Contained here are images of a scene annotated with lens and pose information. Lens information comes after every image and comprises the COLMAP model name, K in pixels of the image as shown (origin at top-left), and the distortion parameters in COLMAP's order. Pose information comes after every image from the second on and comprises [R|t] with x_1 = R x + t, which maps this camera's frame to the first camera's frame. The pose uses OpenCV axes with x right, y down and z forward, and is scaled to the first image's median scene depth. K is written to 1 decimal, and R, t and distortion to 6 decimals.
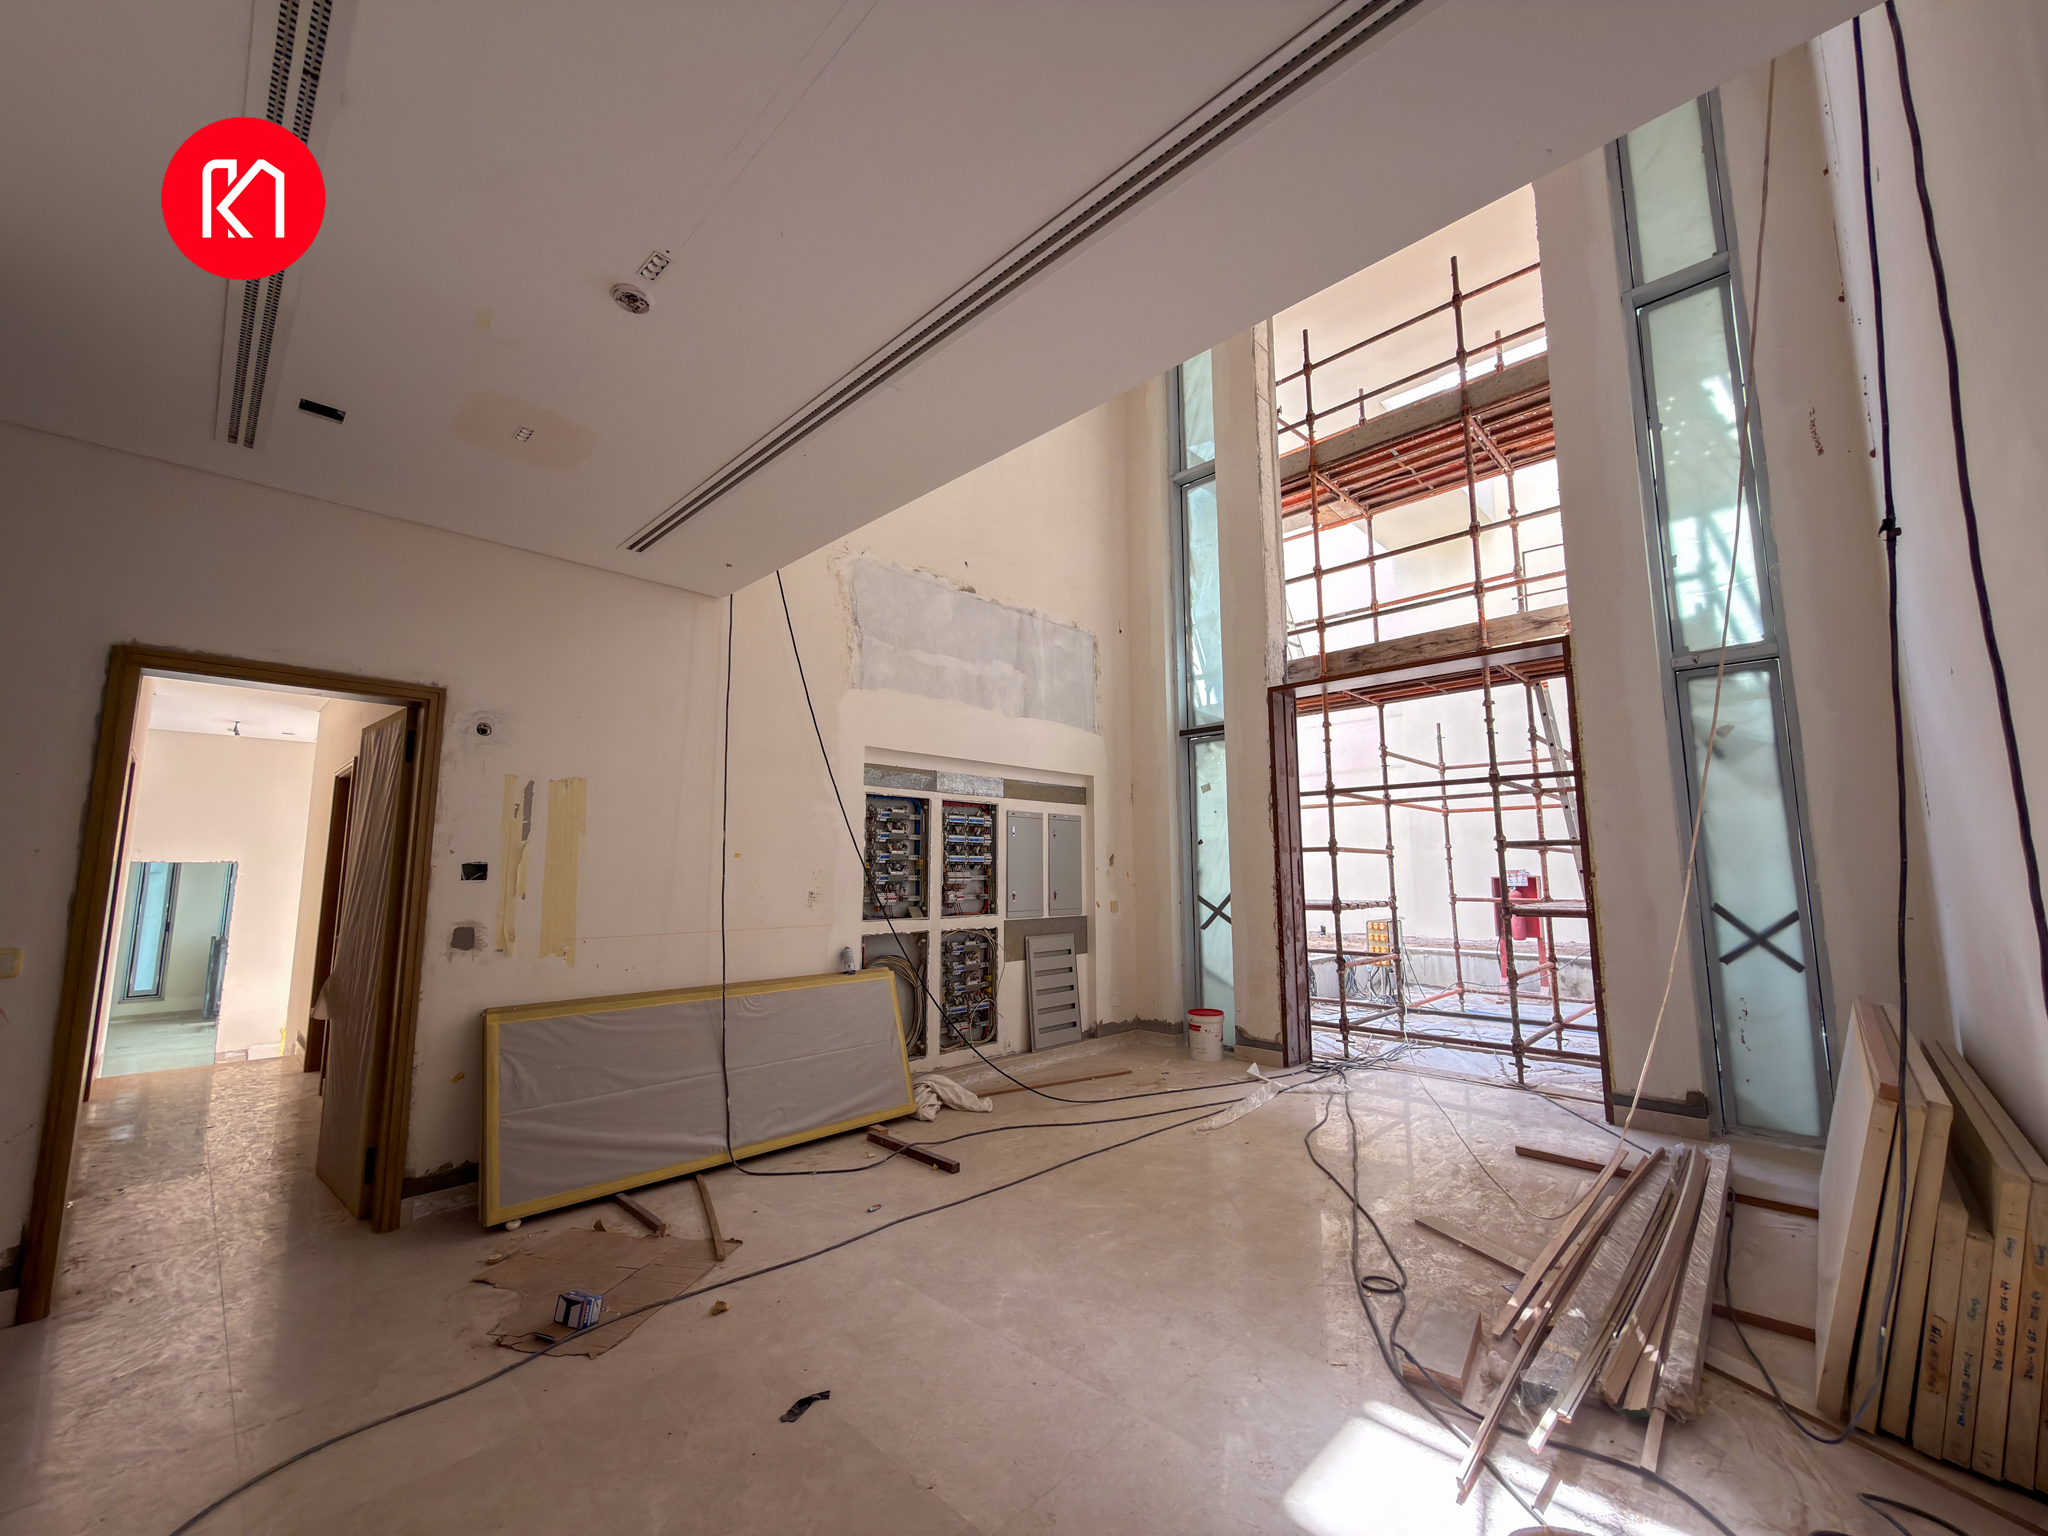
lens RADIAL K [[815.1, 0, 1024.0], [0, 815.1, 768.0], [0, 0, 1]] dist [0.000528, -0.000160]
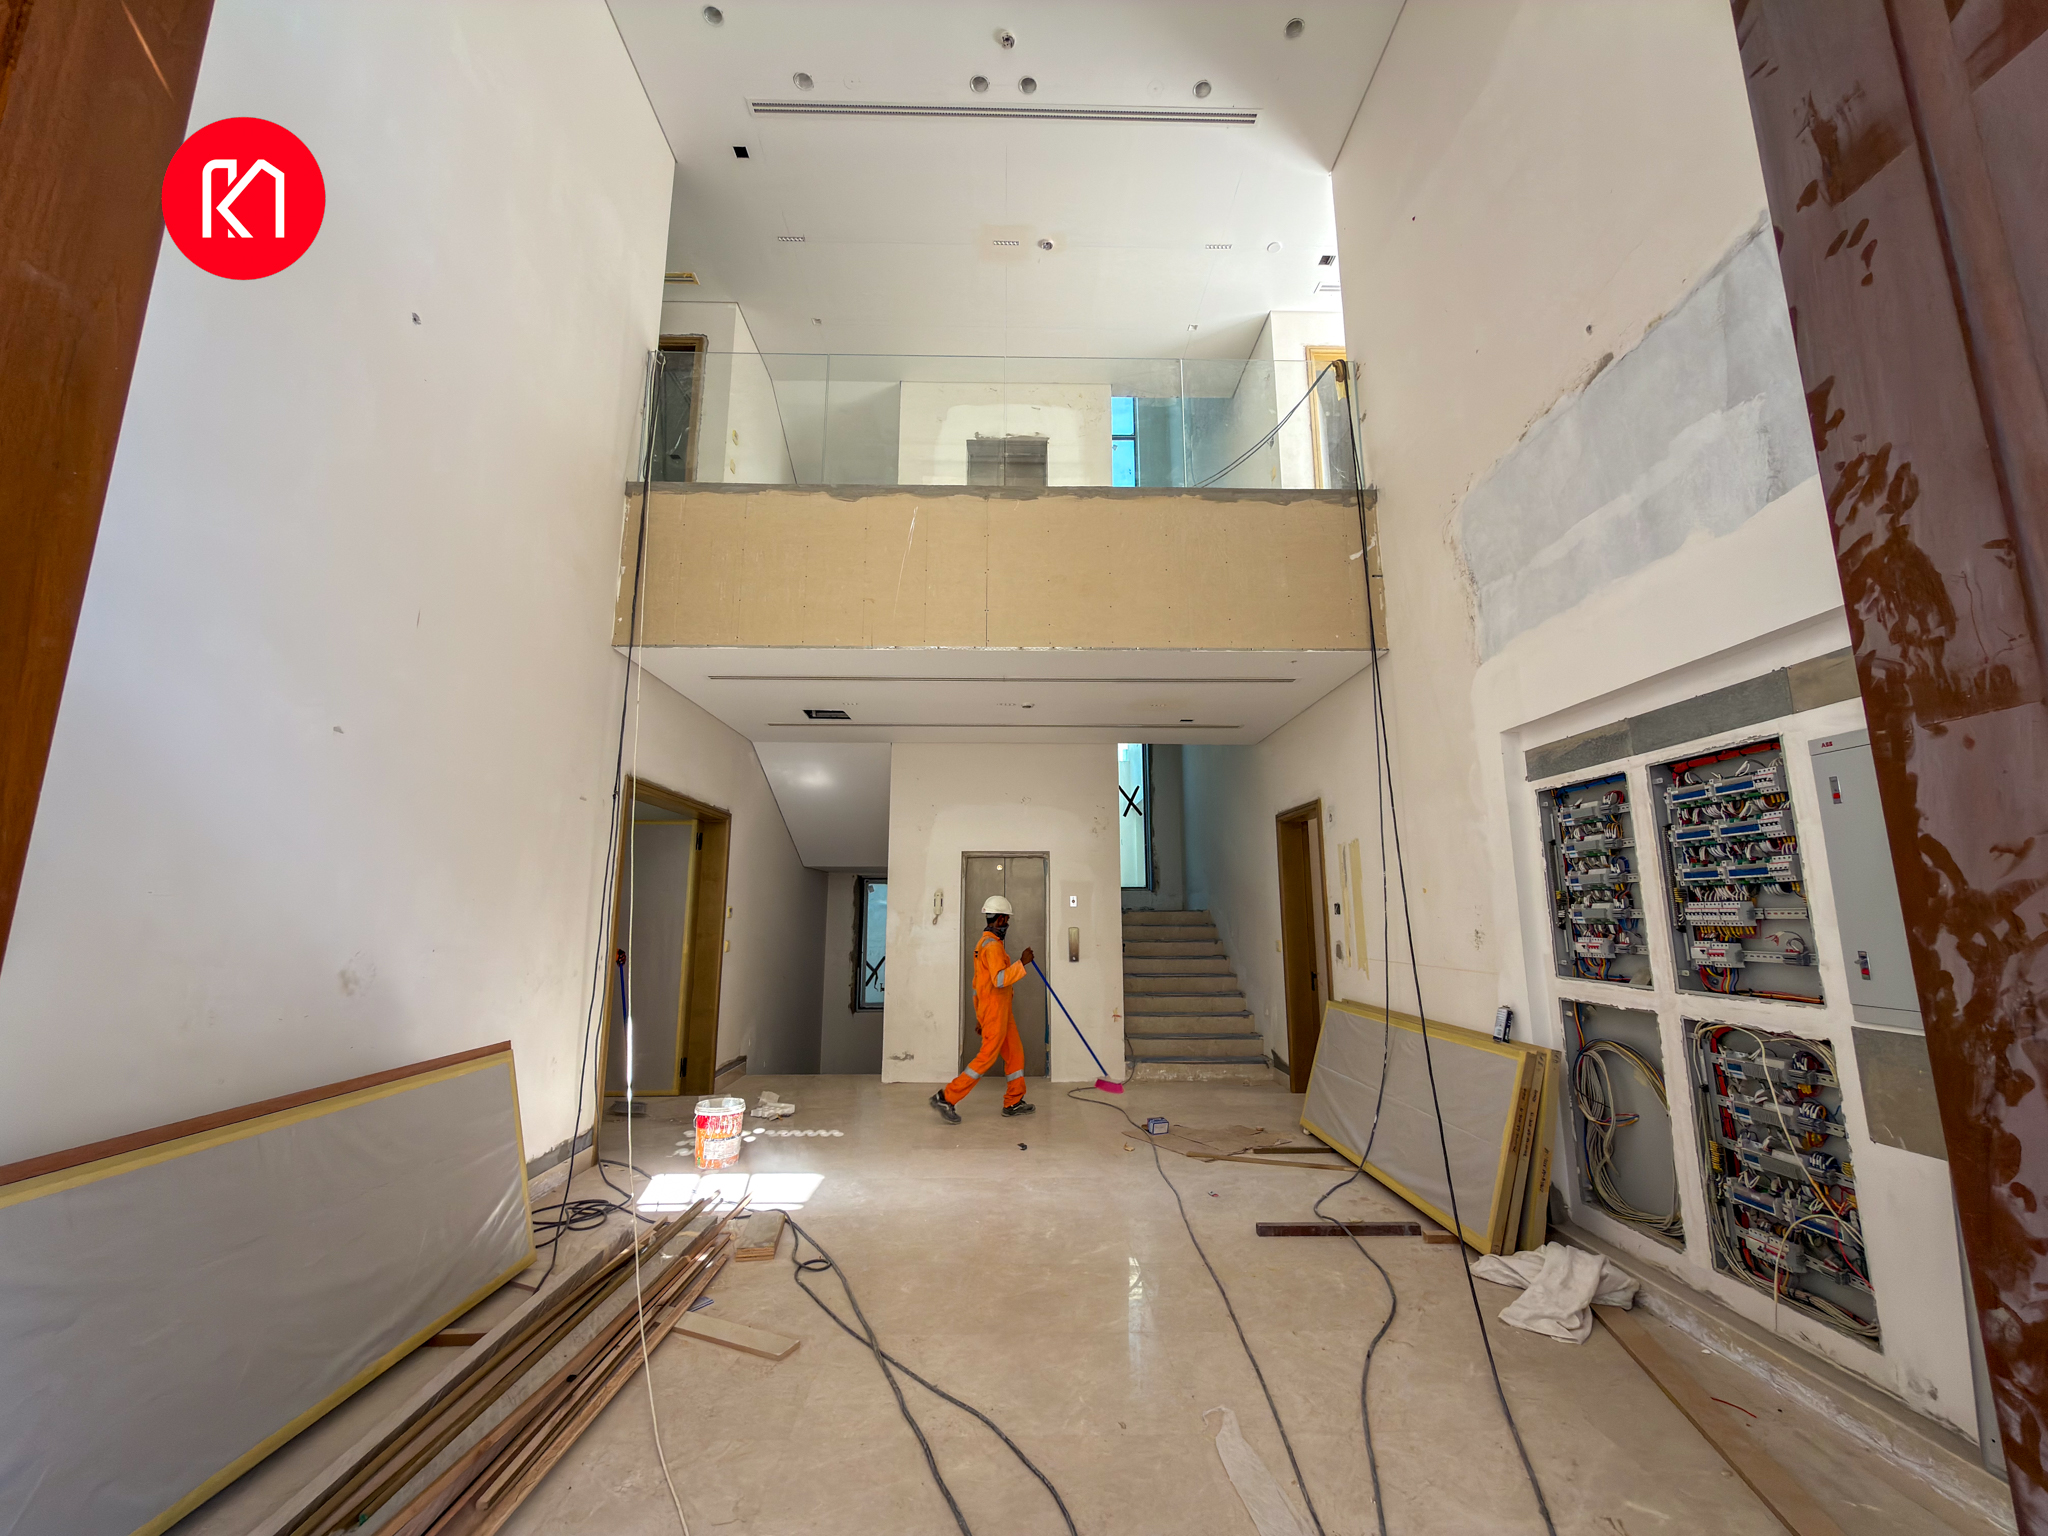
lens RADIAL K [[815.1, 0, 1024.0], [0, 815.1, 768.0], [0, 0, 1]] dist [0.000528, -0.000160]
pose [[-0.702877, -0.126278, -0.700013, 0.602823], [0.093294, 0.959248, -0.266718, 0.155831], [0.705167, -0.252777, -0.662453, 1.150775]]
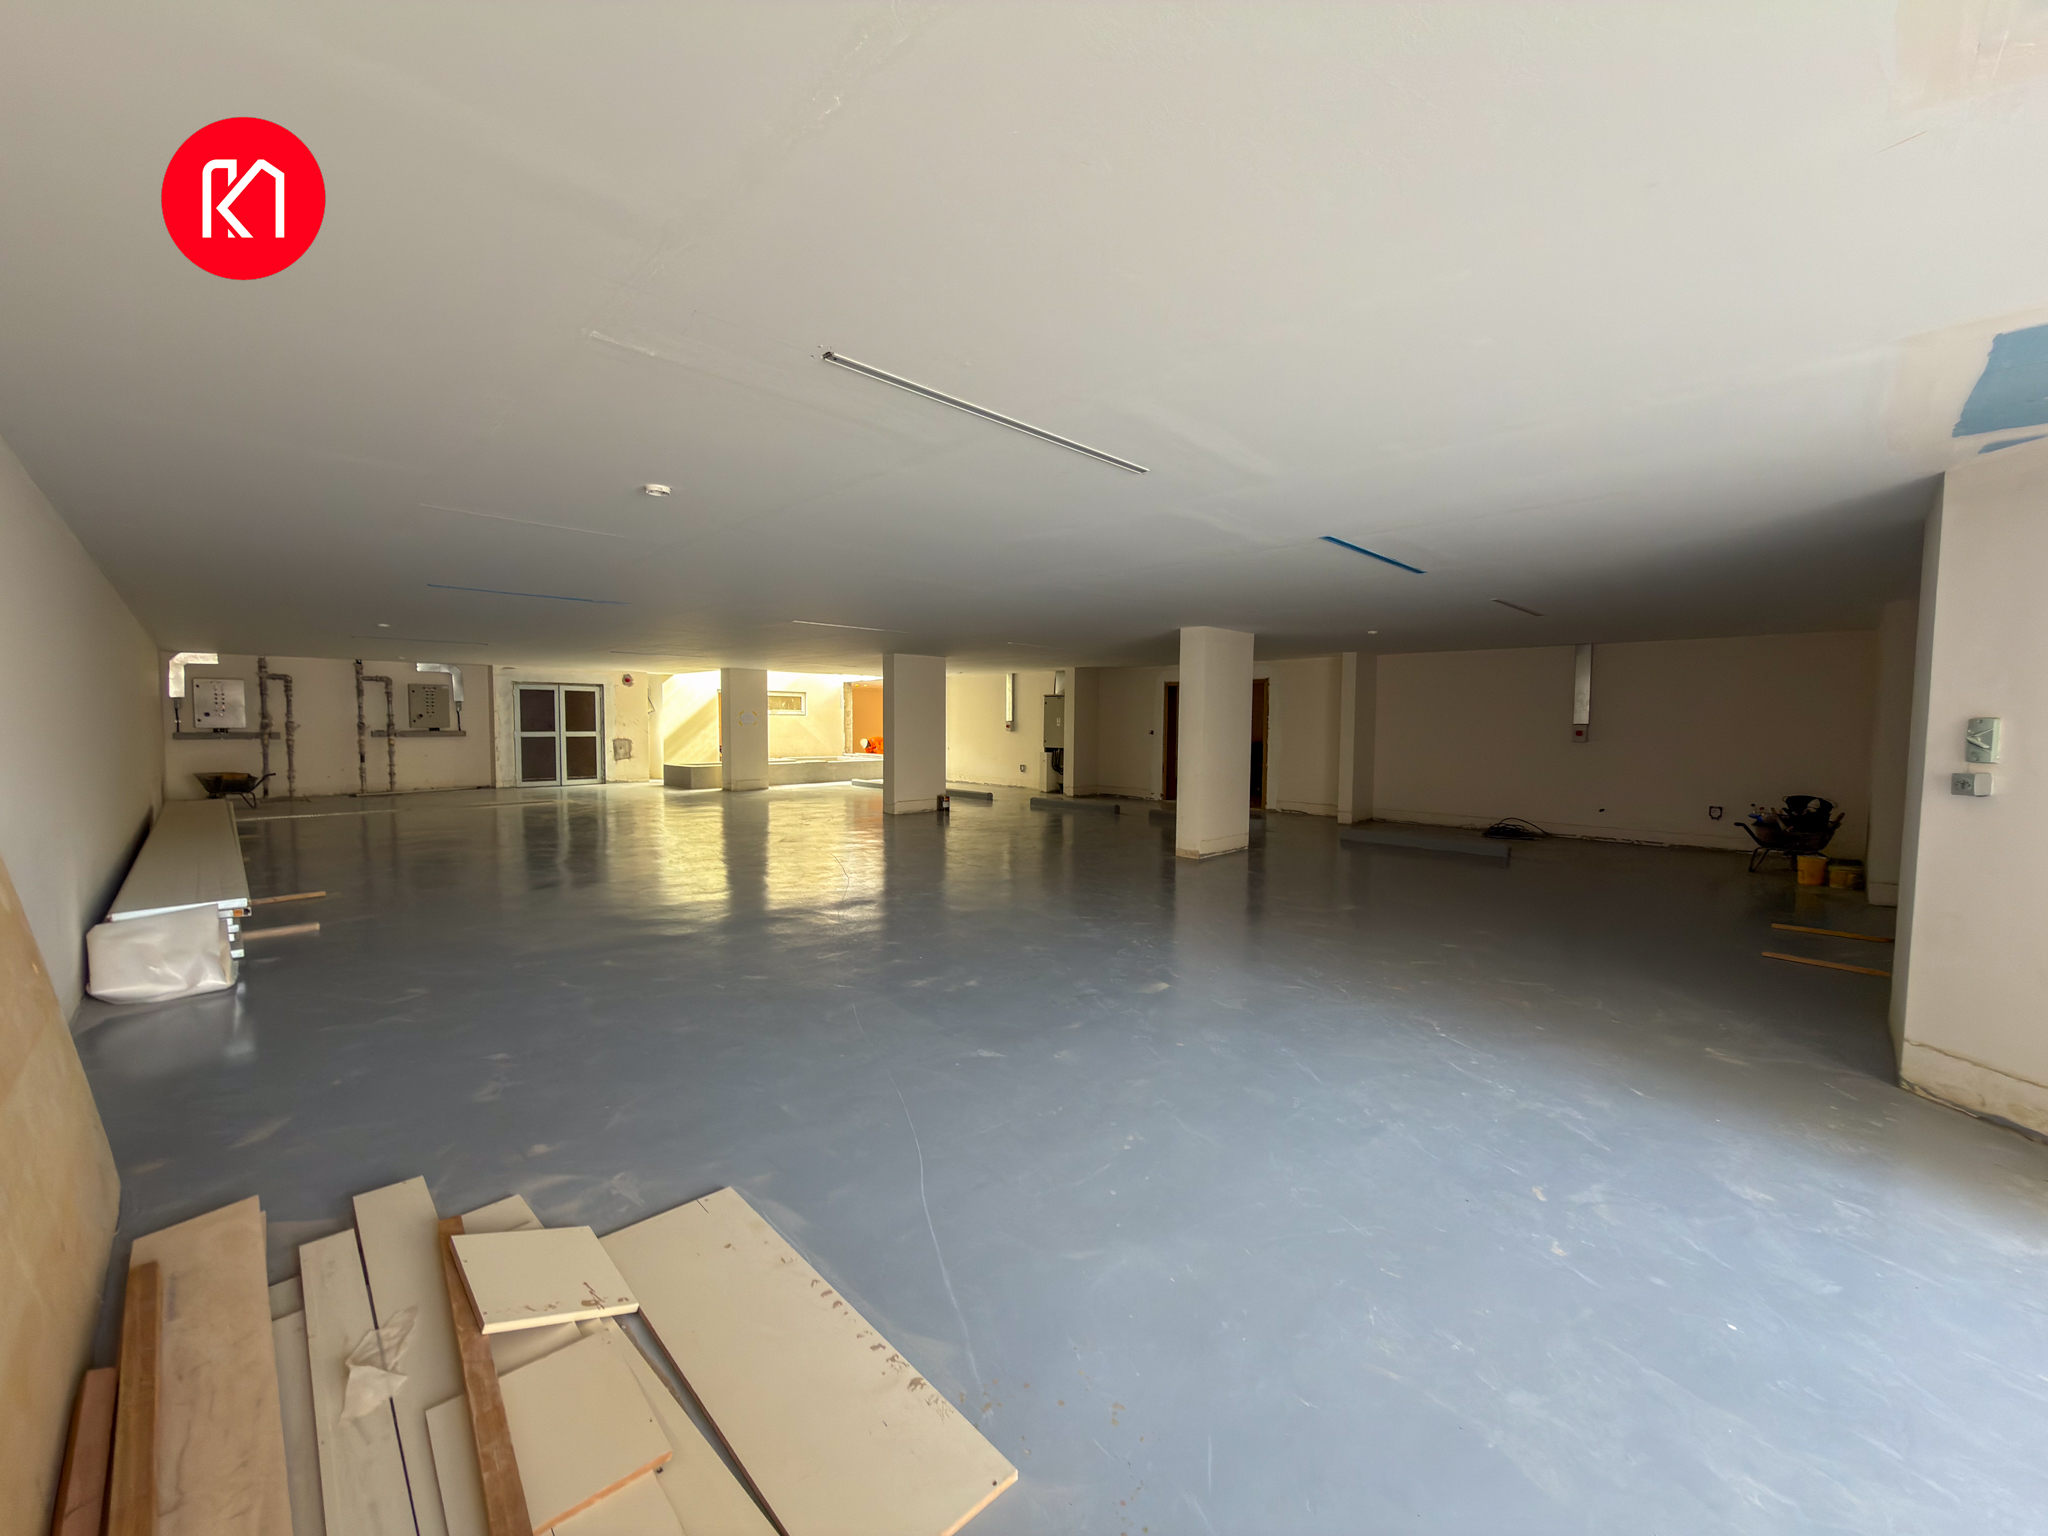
lens RADIAL K [[815.1, 0, 1024.0], [0, 815.1, 768.0], [0, 0, 1]] dist [0.000528, -0.000160]
pose [[0.999142, 0.015705, -0.038321, 1.451534], [-0.008147, 0.981762, 0.189937, -0.196970], [0.040605, -0.189462, 0.981048, -1.446798]]
